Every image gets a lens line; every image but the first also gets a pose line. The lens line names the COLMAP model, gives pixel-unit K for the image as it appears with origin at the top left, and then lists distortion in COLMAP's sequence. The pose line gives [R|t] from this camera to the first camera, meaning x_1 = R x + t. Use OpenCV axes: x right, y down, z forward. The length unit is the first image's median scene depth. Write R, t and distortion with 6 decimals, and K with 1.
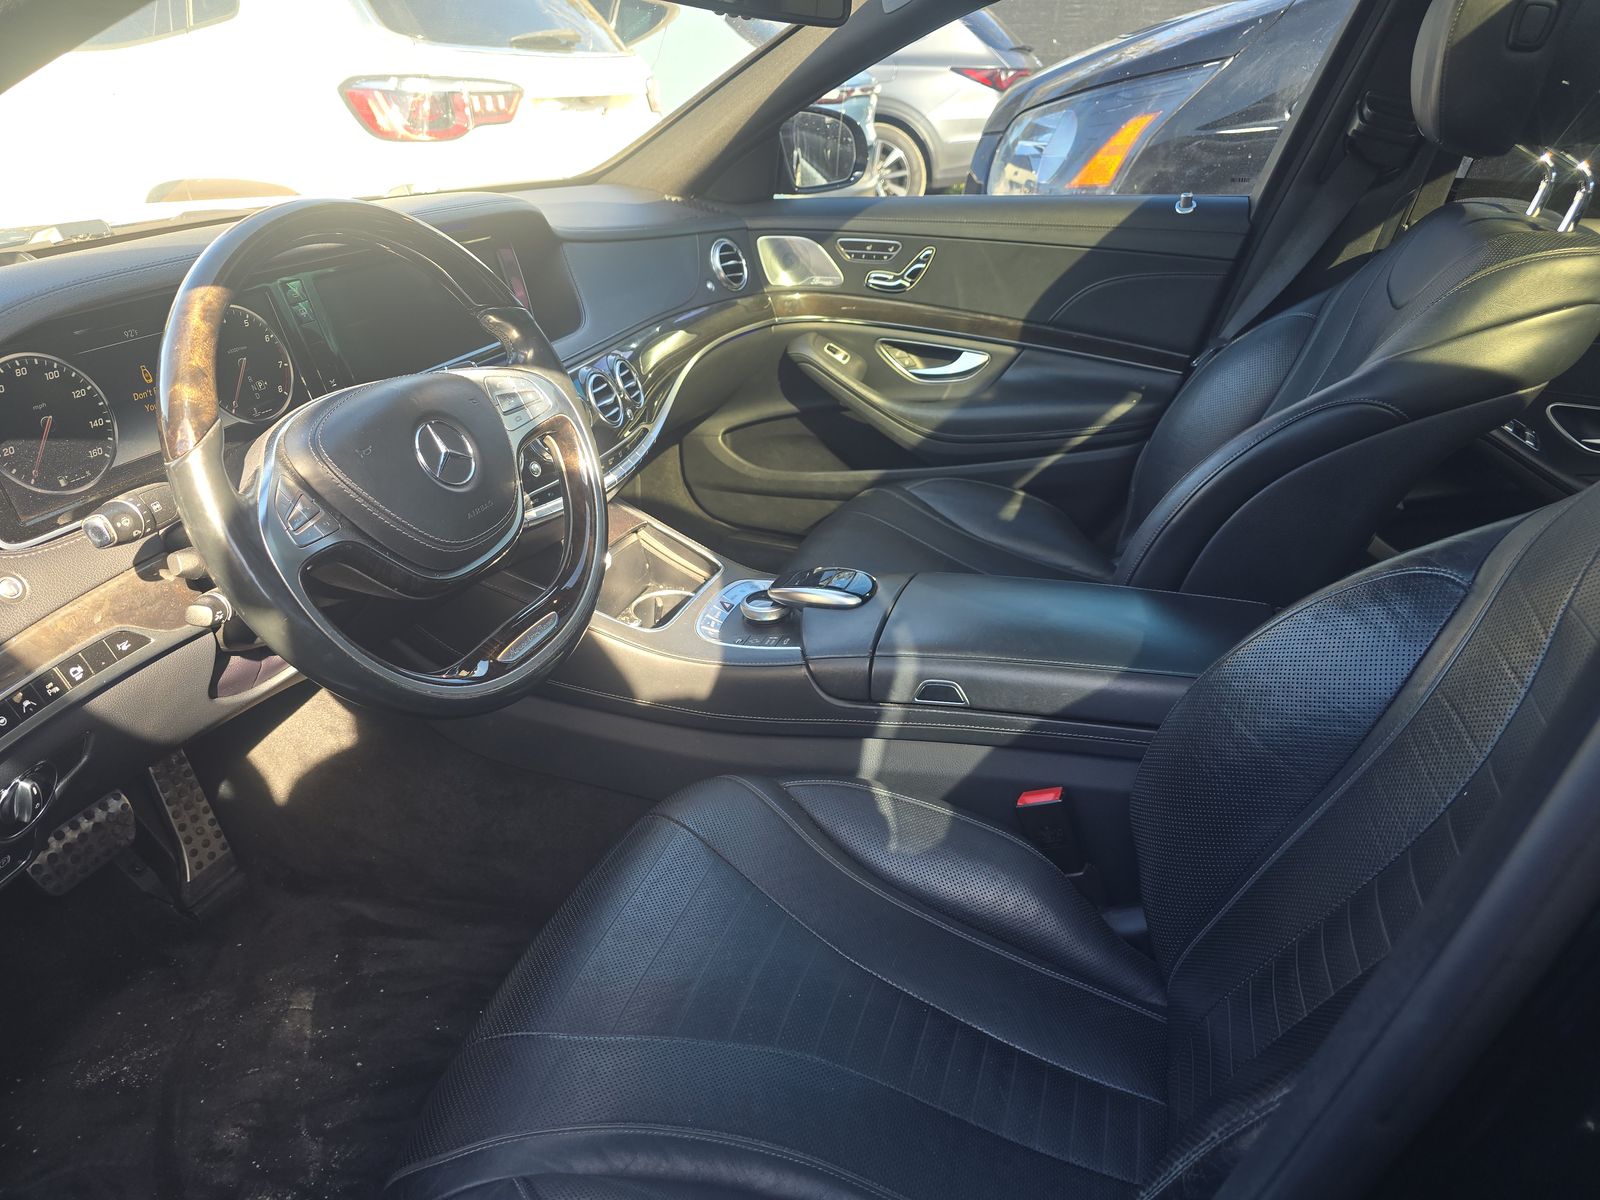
lens RADIAL K [[1092.3, 0, 792.3], [0, 1092.3, 603.8], [0, 0, 1]] dist [0.037742, -0.028688]
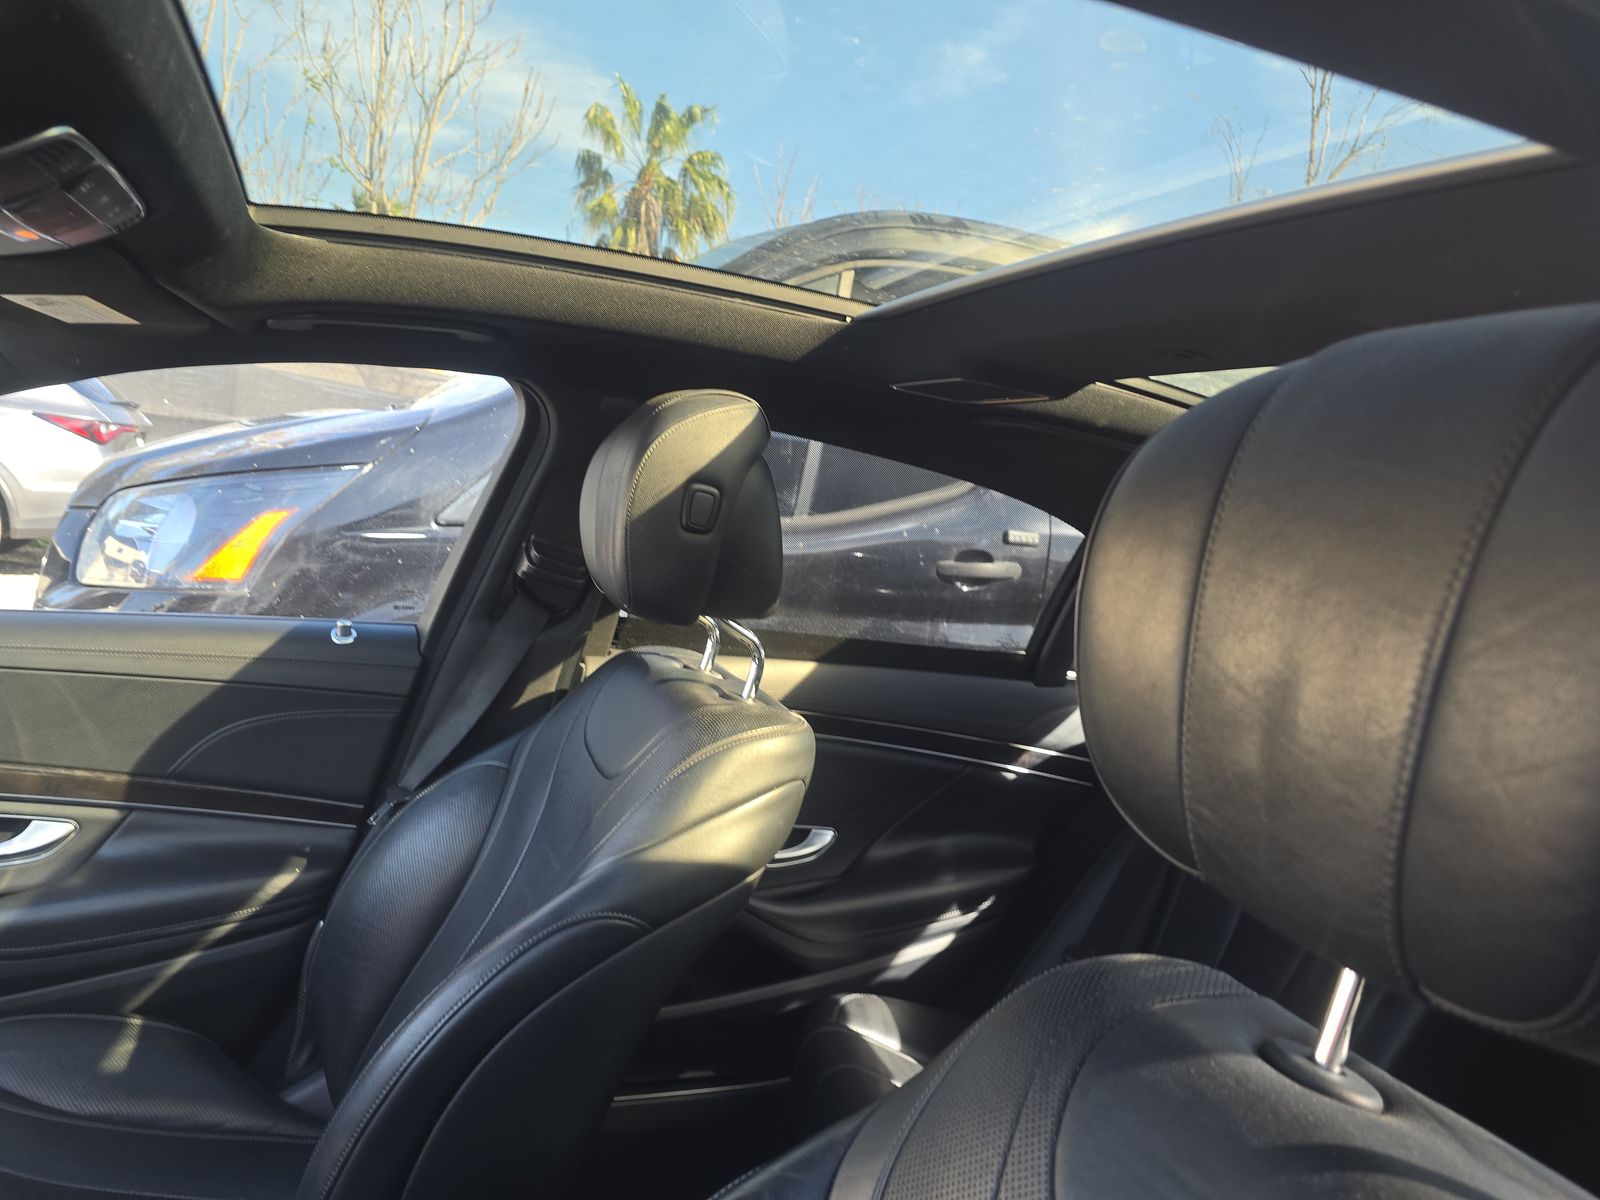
lens RADIAL K [[1092.3, 0, 790.0], [0, 1092.3, 608.8], [0, 0, 1]] dist [0.037742, -0.028688]
pose [[0.745818, 0.017920, 0.665909, 0.046765], [0.182401, 0.955941, -0.230014, -0.112655], [-0.640692, 0.293011, 0.709689, 0.161062]]
